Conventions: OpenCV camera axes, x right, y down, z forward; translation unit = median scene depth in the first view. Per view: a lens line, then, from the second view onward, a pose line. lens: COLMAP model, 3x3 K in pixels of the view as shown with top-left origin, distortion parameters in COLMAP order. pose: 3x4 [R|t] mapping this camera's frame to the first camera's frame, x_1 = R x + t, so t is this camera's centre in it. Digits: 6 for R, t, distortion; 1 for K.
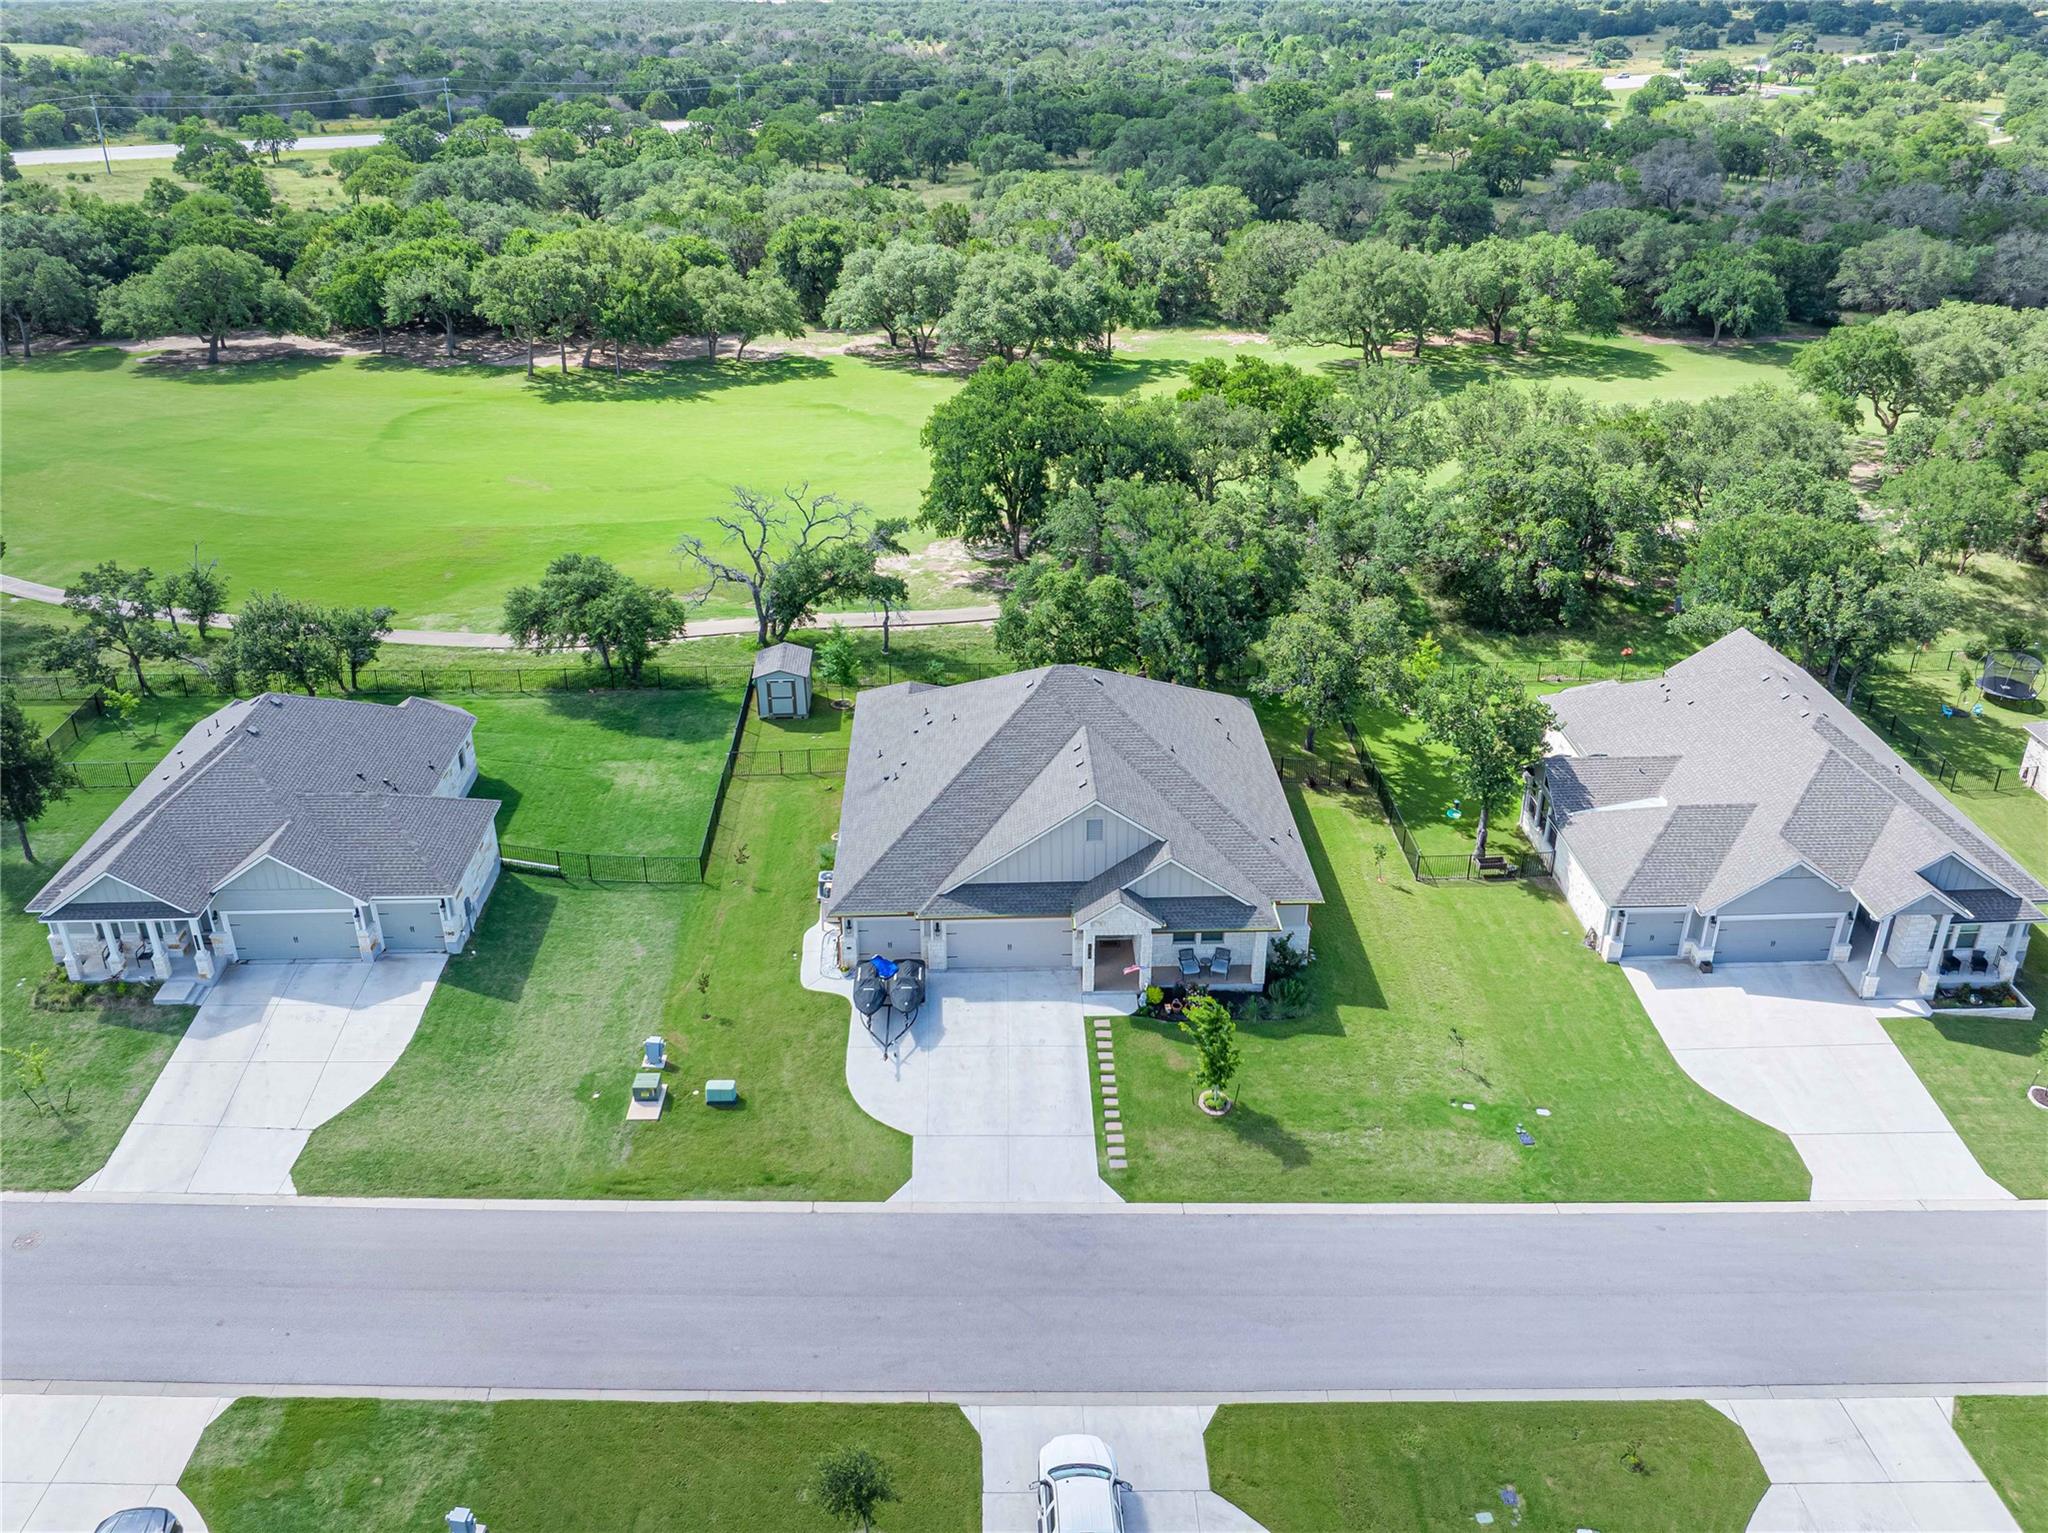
lens RADIAL K [[1450.1, 0, 1024.0], [0, 1450.1, 766.5], [0, 0, 1]] dist [-0.041447, 0.001578]
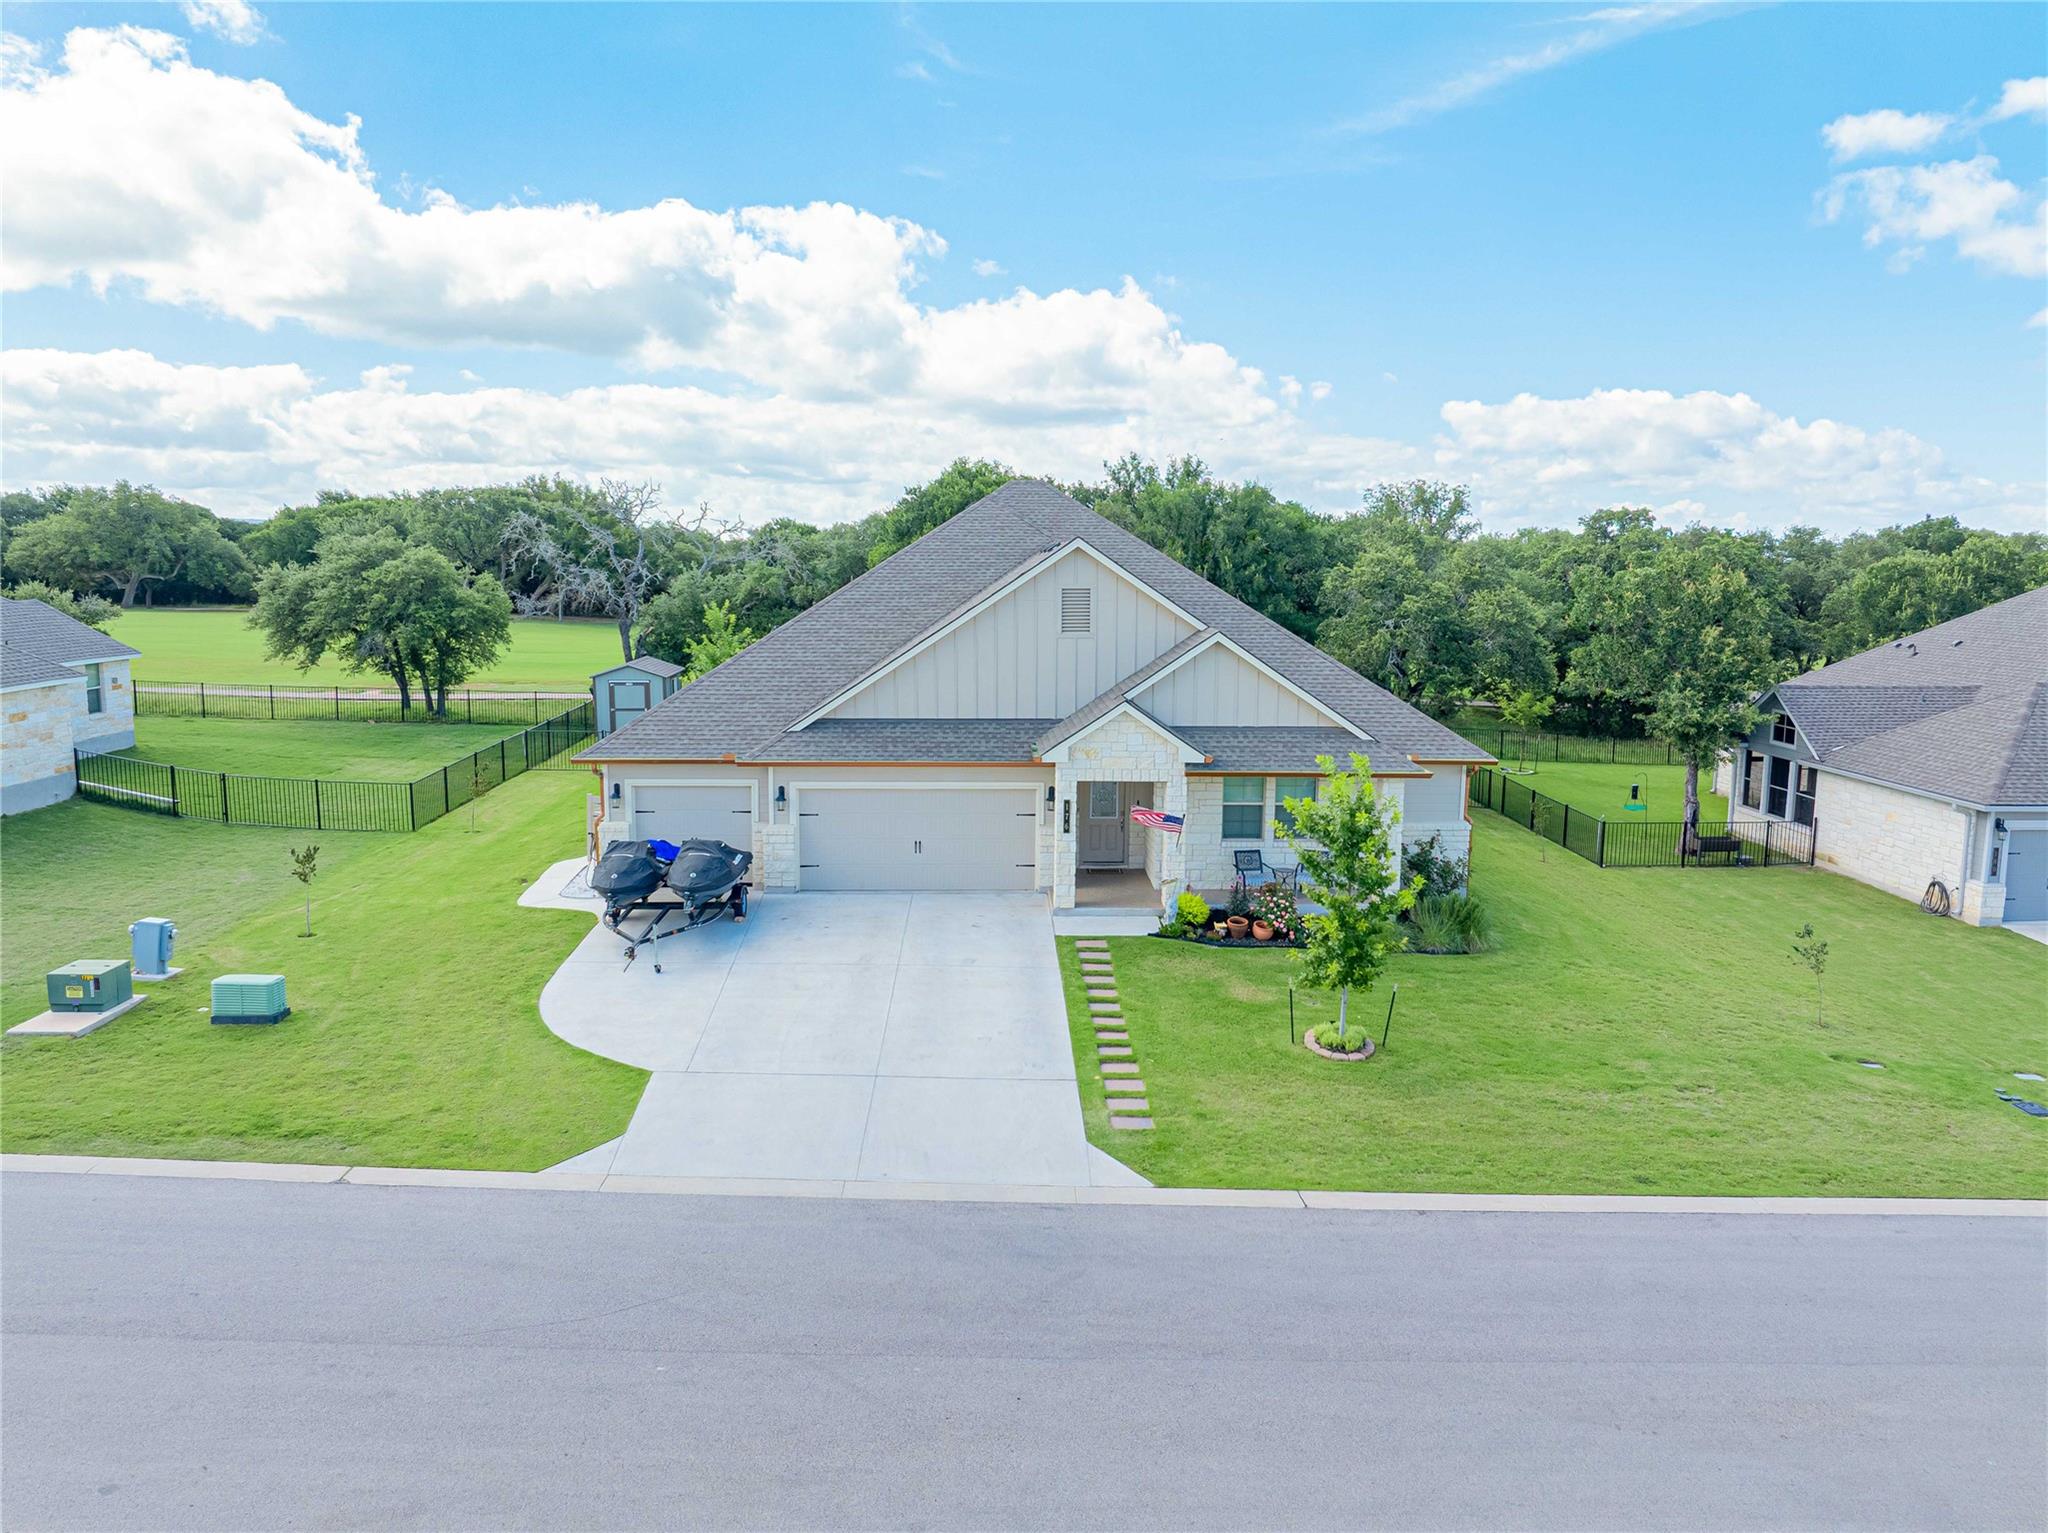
lens RADIAL K [[1450.1, 0, 1024.0], [0, 1450.1, 766.5], [0, 0, 1]] dist [-0.041447, 0.001578]
pose [[0.999978, 0.001156, 0.006462, 0.030348], [0.000619, 0.963354, -0.268233, 0.282817], [-0.006535, 0.268232, 0.963332, 0.561027]]
